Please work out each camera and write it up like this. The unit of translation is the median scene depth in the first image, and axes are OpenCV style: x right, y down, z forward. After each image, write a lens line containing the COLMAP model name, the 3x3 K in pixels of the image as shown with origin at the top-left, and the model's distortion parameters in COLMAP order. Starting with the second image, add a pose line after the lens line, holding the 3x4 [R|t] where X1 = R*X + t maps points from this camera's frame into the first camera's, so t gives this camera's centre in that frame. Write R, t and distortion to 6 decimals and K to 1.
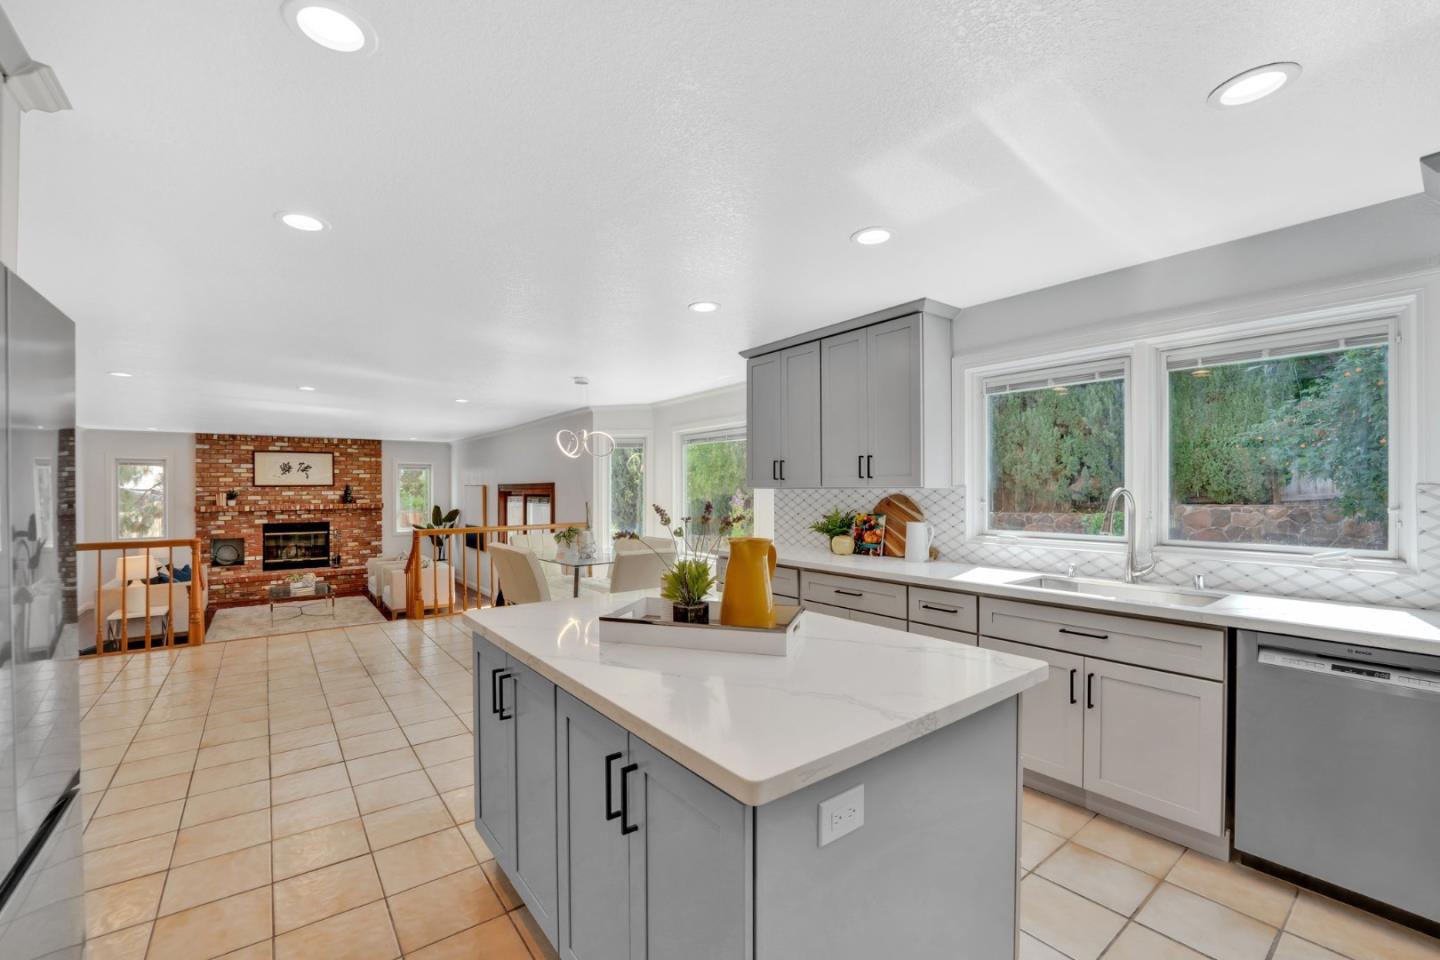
lens RADIAL K [[600.5, 0, 700.8], [0, 600.5, 500.3], [0, 0, 1]] dist [-0.015137, 0.000085]
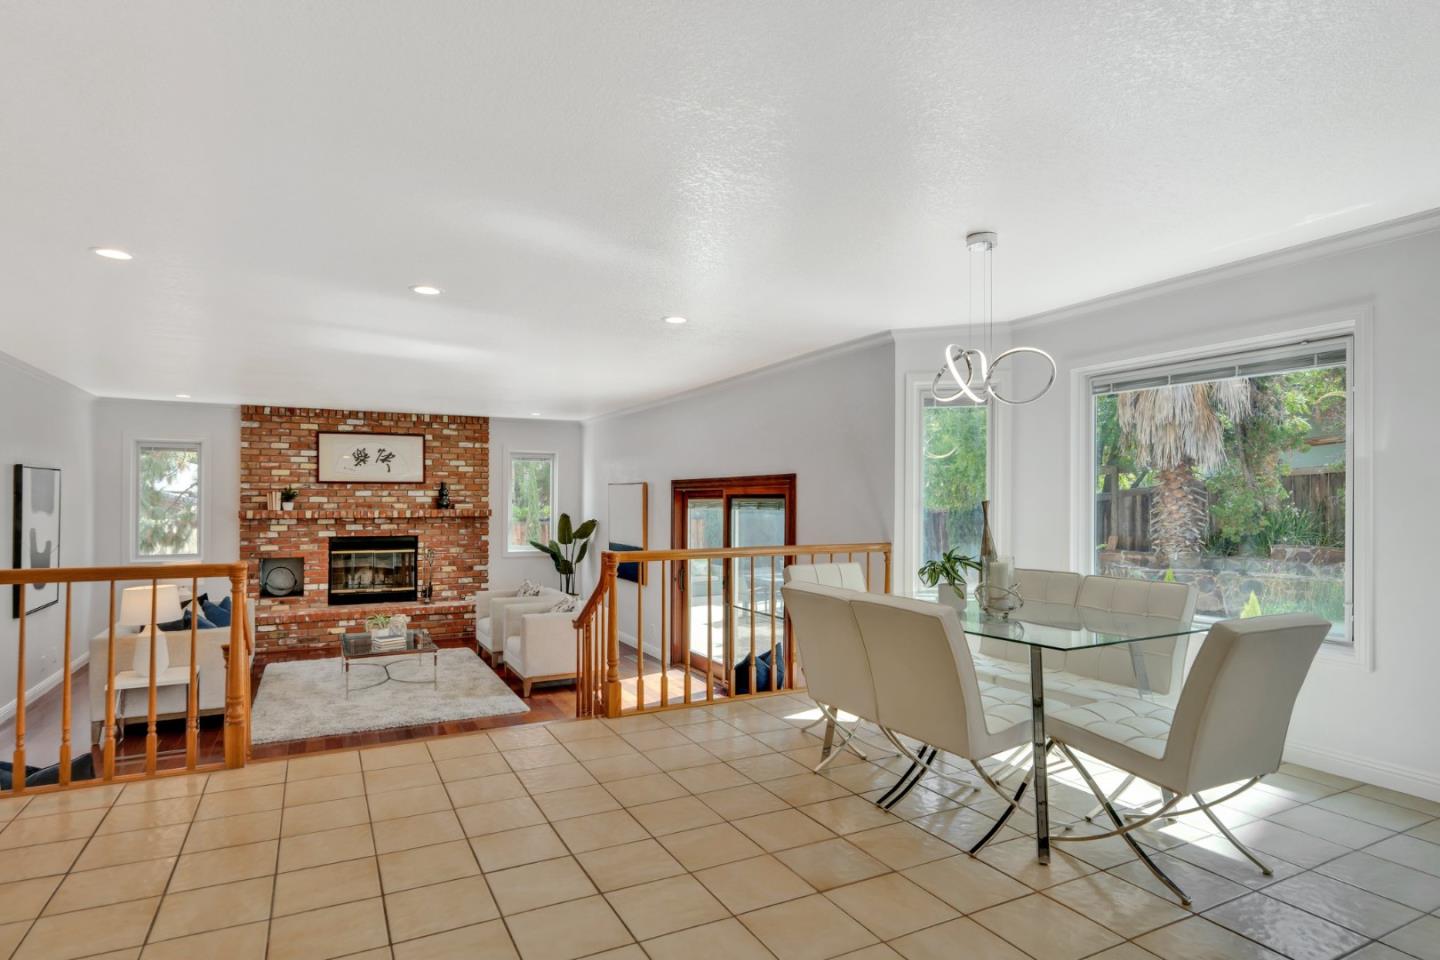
lens RADIAL K [[787.3, 0, 715.9], [0, 787.3, 512.0], [0, 0, 1]] dist [0.012606, -0.000161]
pose [[0.986581, 0.009632, -0.162989, -0.144971], [-0.010072, 0.999948, -0.001877, 0.007581], [0.162962, 0.003493, 0.986626, 0.171154]]
